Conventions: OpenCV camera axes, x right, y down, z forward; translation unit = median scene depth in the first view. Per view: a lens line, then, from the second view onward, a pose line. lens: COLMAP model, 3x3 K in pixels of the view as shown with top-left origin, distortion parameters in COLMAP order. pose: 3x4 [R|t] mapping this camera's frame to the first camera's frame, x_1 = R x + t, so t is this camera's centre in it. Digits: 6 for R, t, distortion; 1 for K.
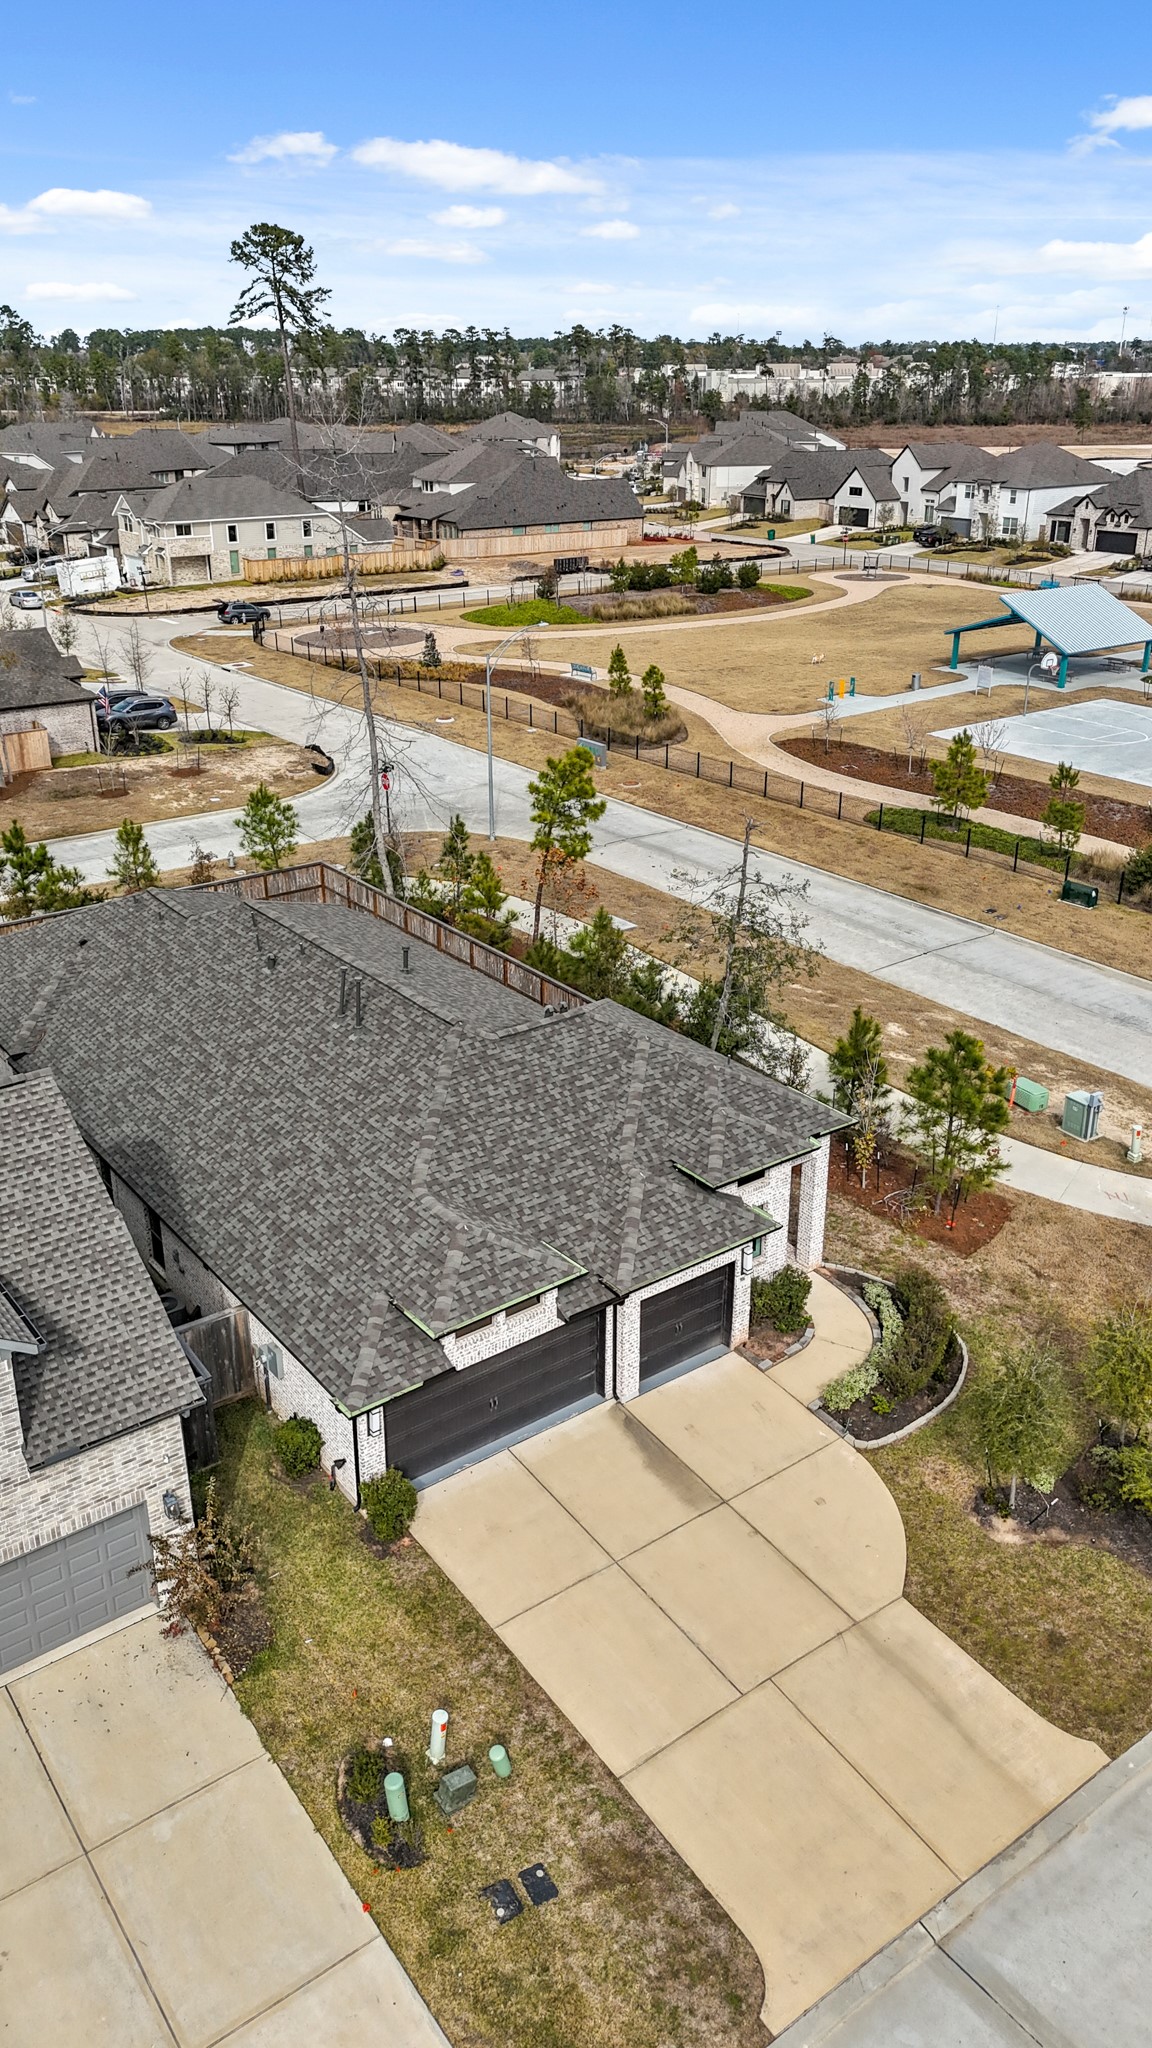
lens RADIAL K [[1511.9, 0, 576.0], [0, 1511.9, 1024.0], [0, 0, 1]] dist [0.116754, -0.104314]
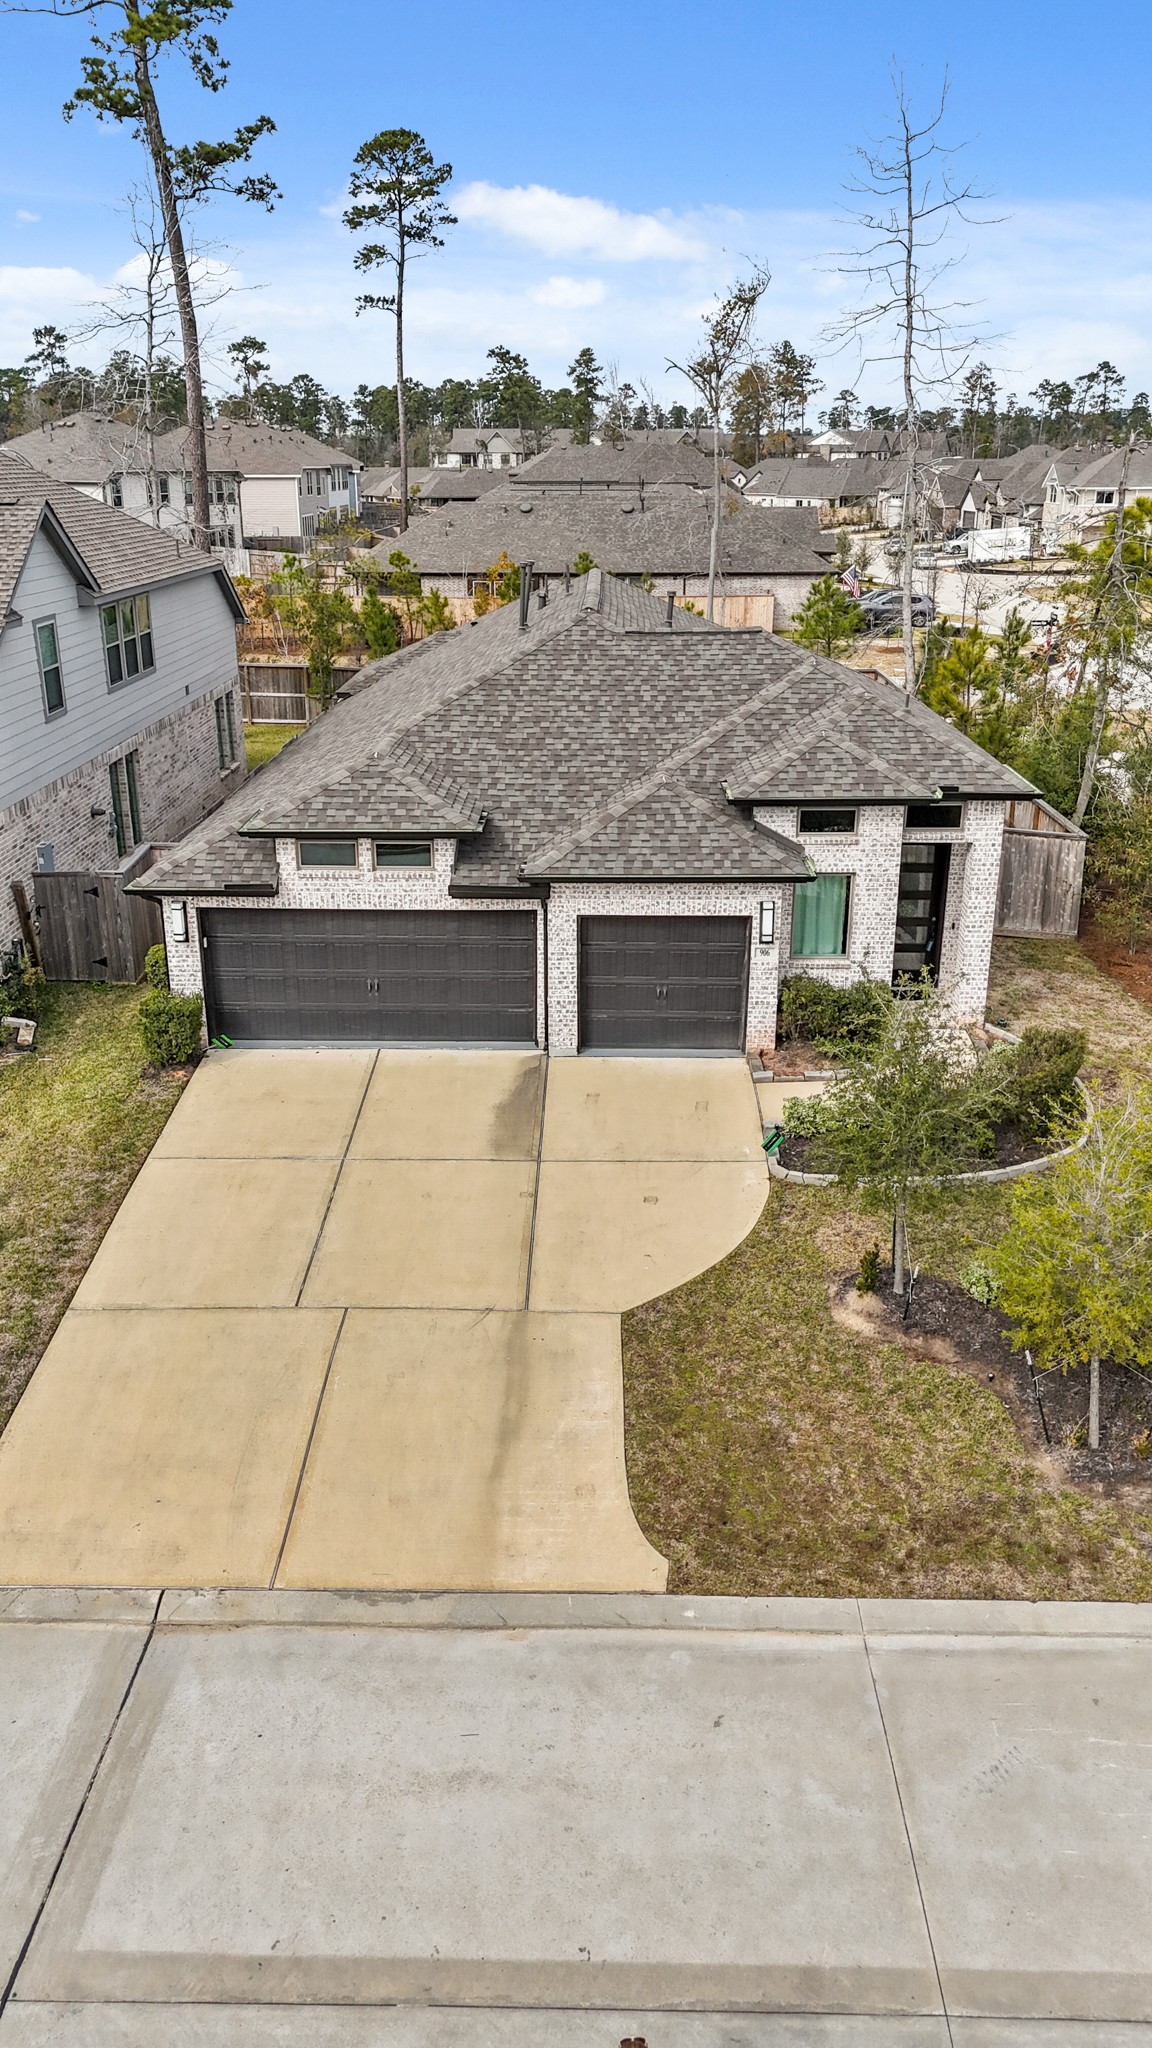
lens RADIAL K [[1507.4, 0, 576.0], [0, 1507.4, 1024.0], [0, 0, 1]] dist [0.097028, -0.106913]
pose [[0.789634, 0.215283, -0.574570, 0.534598], [-0.243343, 0.969512, 0.028834, 0.239029], [0.563260, 0.117049, 0.817947, 0.452703]]
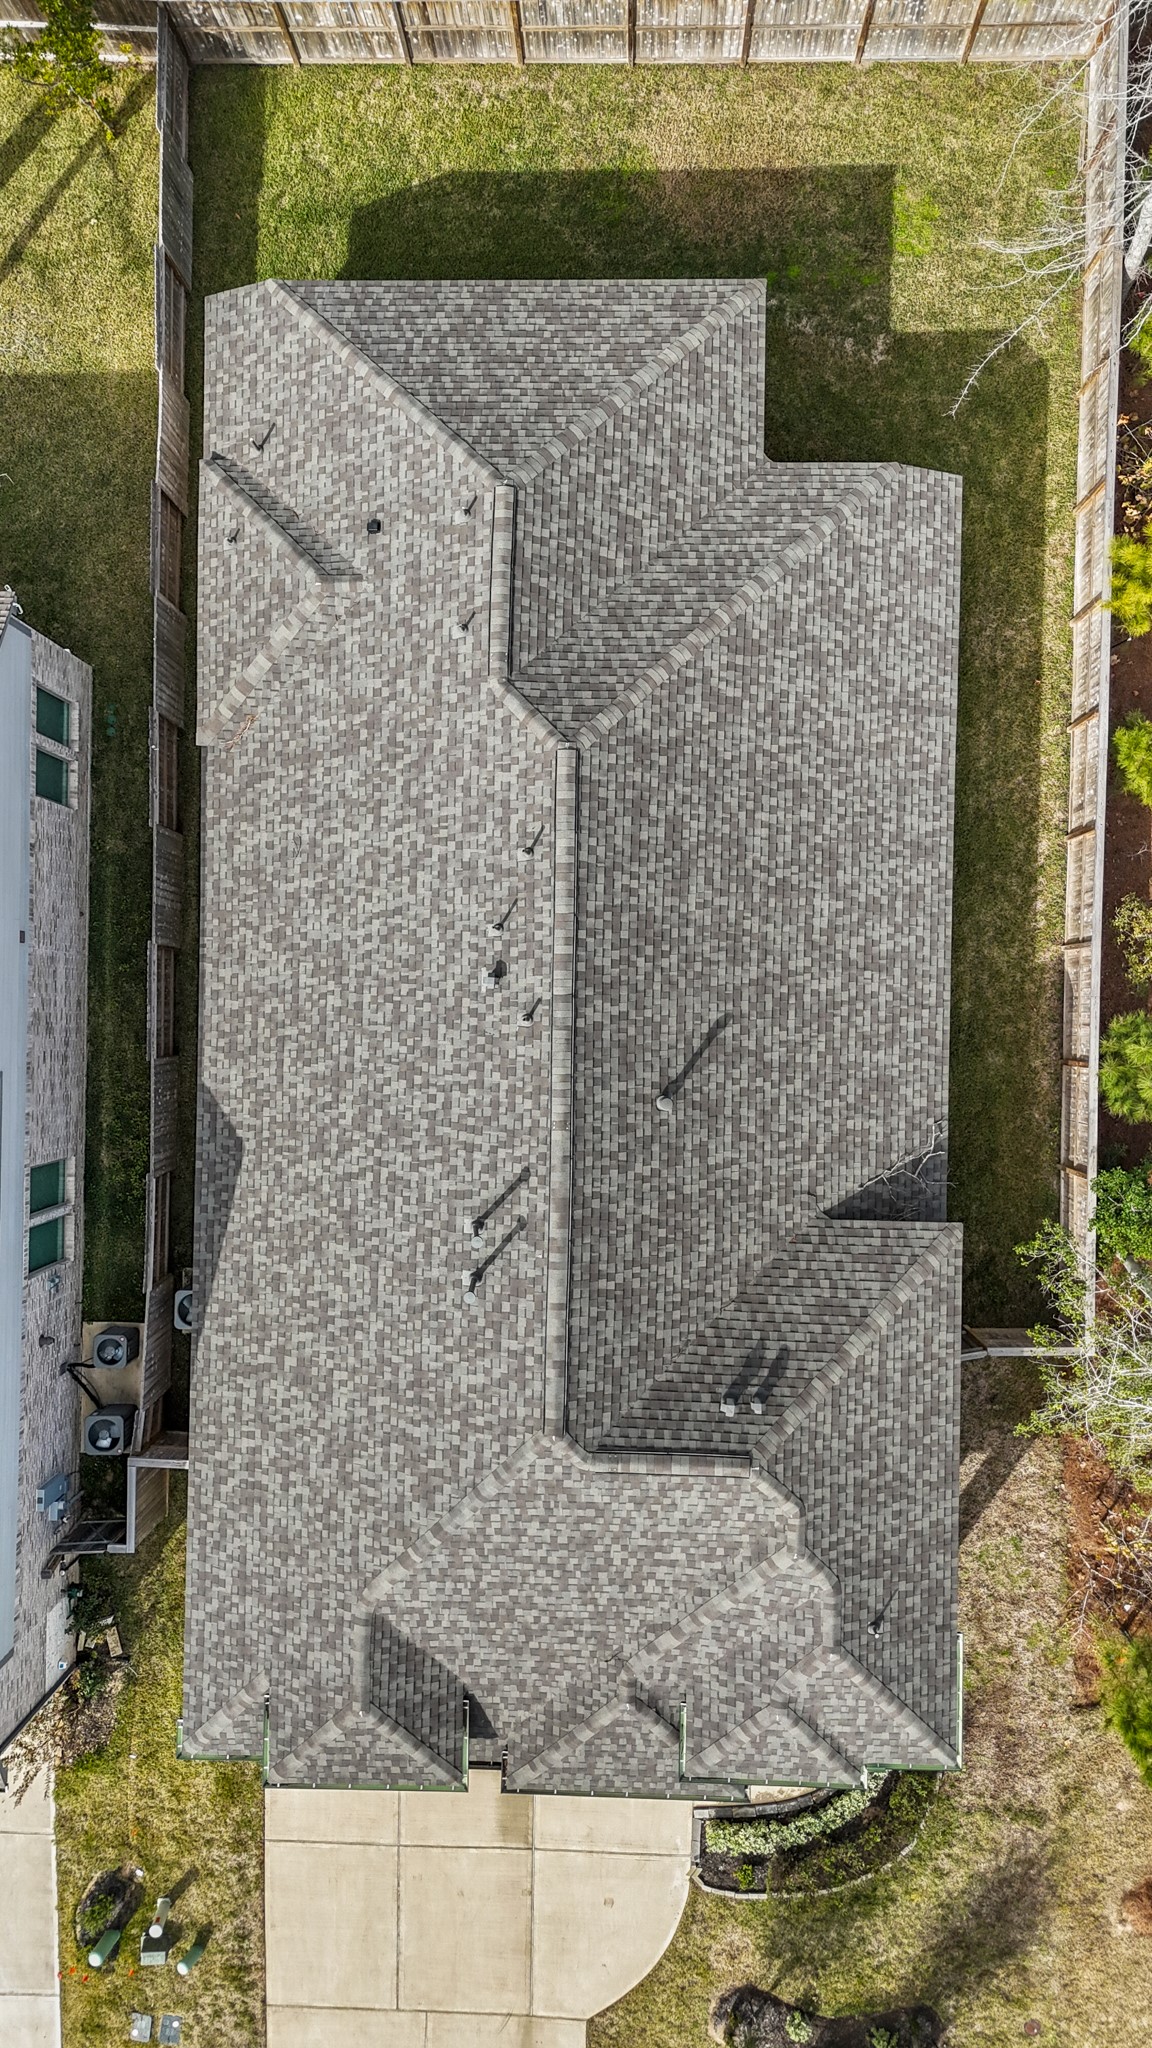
lens RADIAL K [[1507.4, 0, 576.0], [0, 1507.4, 1024.0], [0, 0, 1]] dist [0.097028, -0.106913]
pose [[0.791042, 0.611374, -0.021800, -0.210470], [-0.209756, 0.304529, 0.929120, -0.879777], [0.574678, -0.730400, 0.369135, 1.107430]]
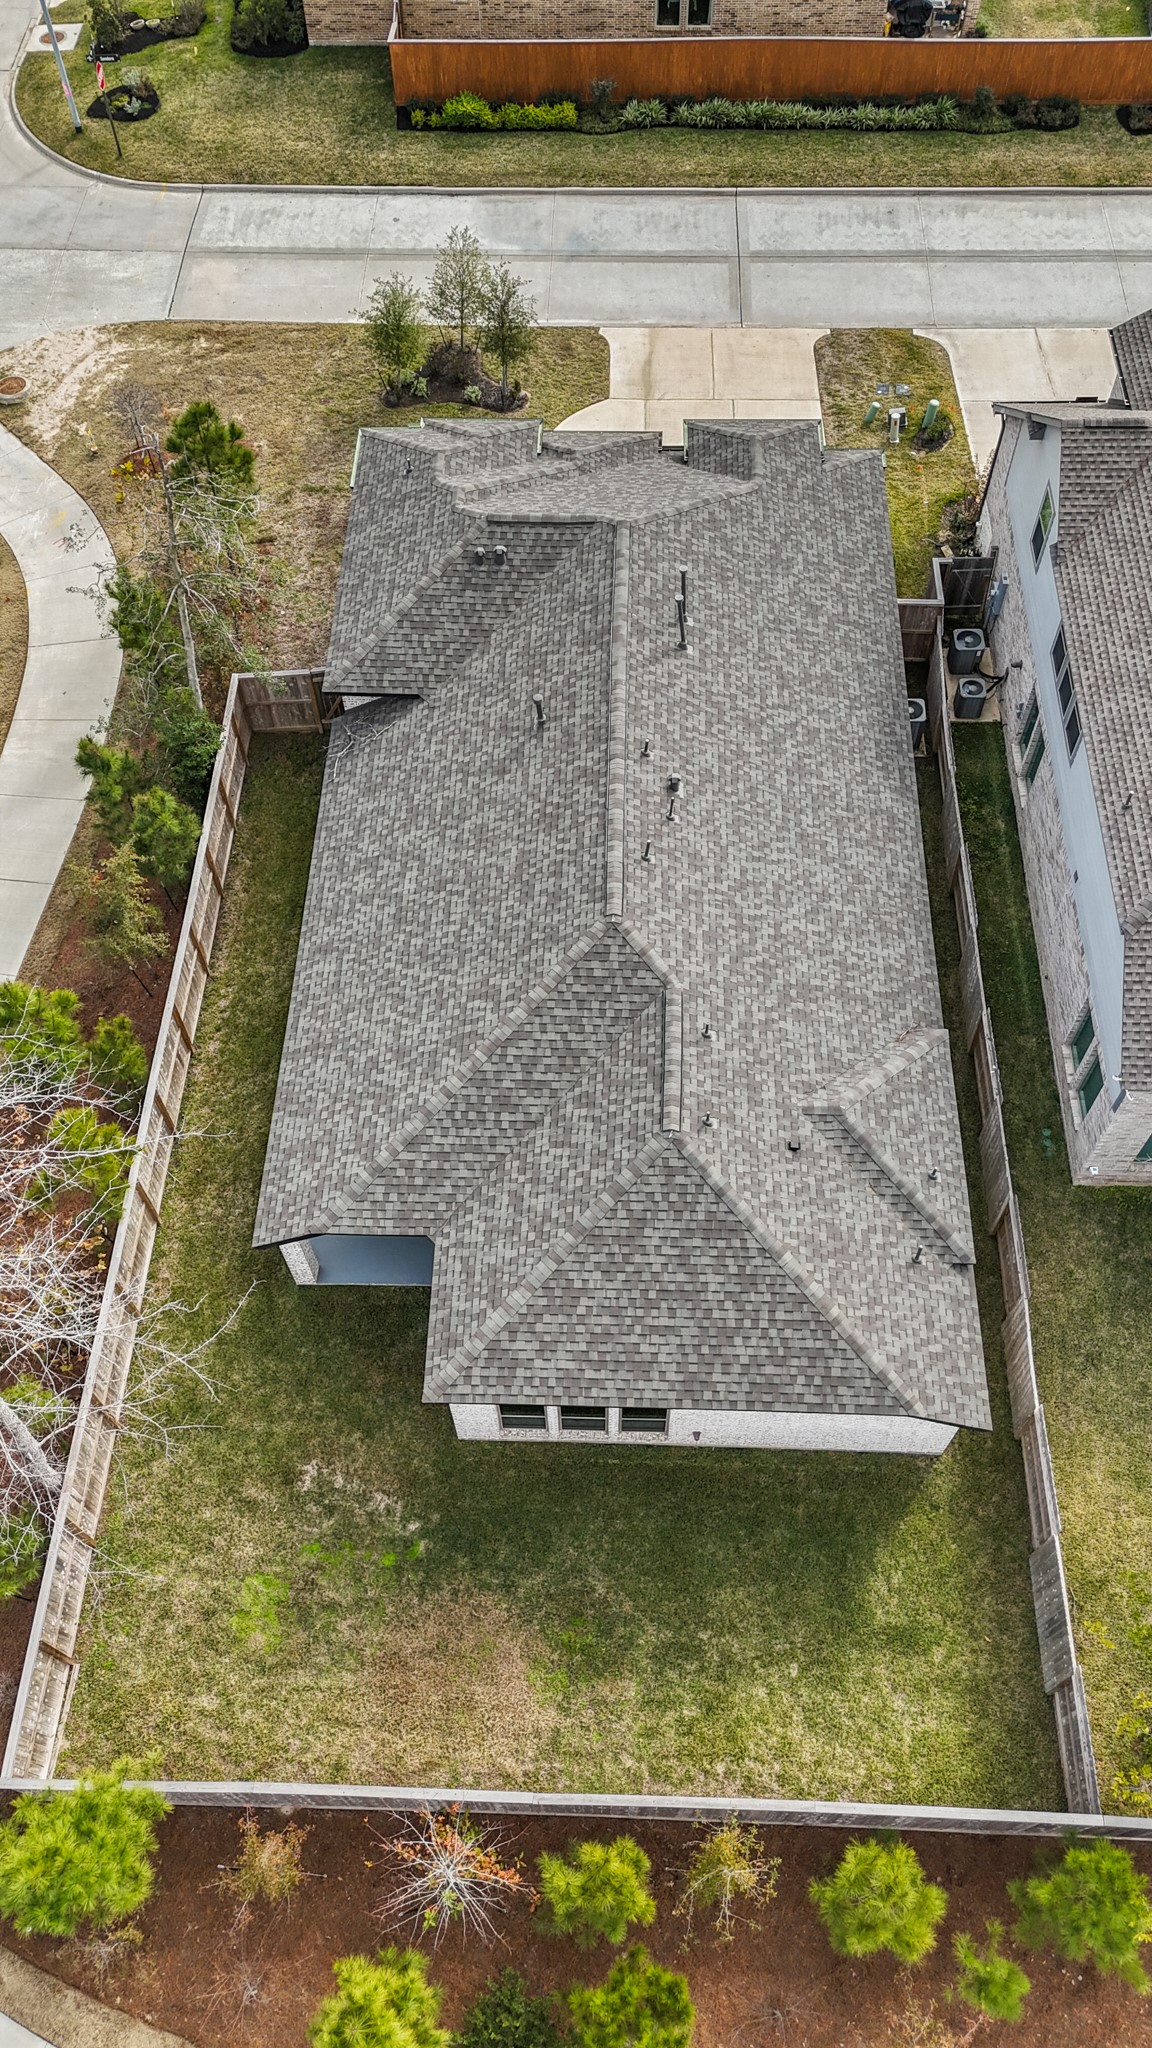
lens RADIAL K [[1509.7, 0, 576.0], [0, 1509.7, 1024.0], [0, 0, 1]] dist [0.213253, -0.503157]
pose [[-0.783129, -0.517710, 0.344507, -0.716579], [0.262972, 0.226317, 0.937884, -1.092981], [-0.563520, 0.825080, -0.041092, 1.668990]]
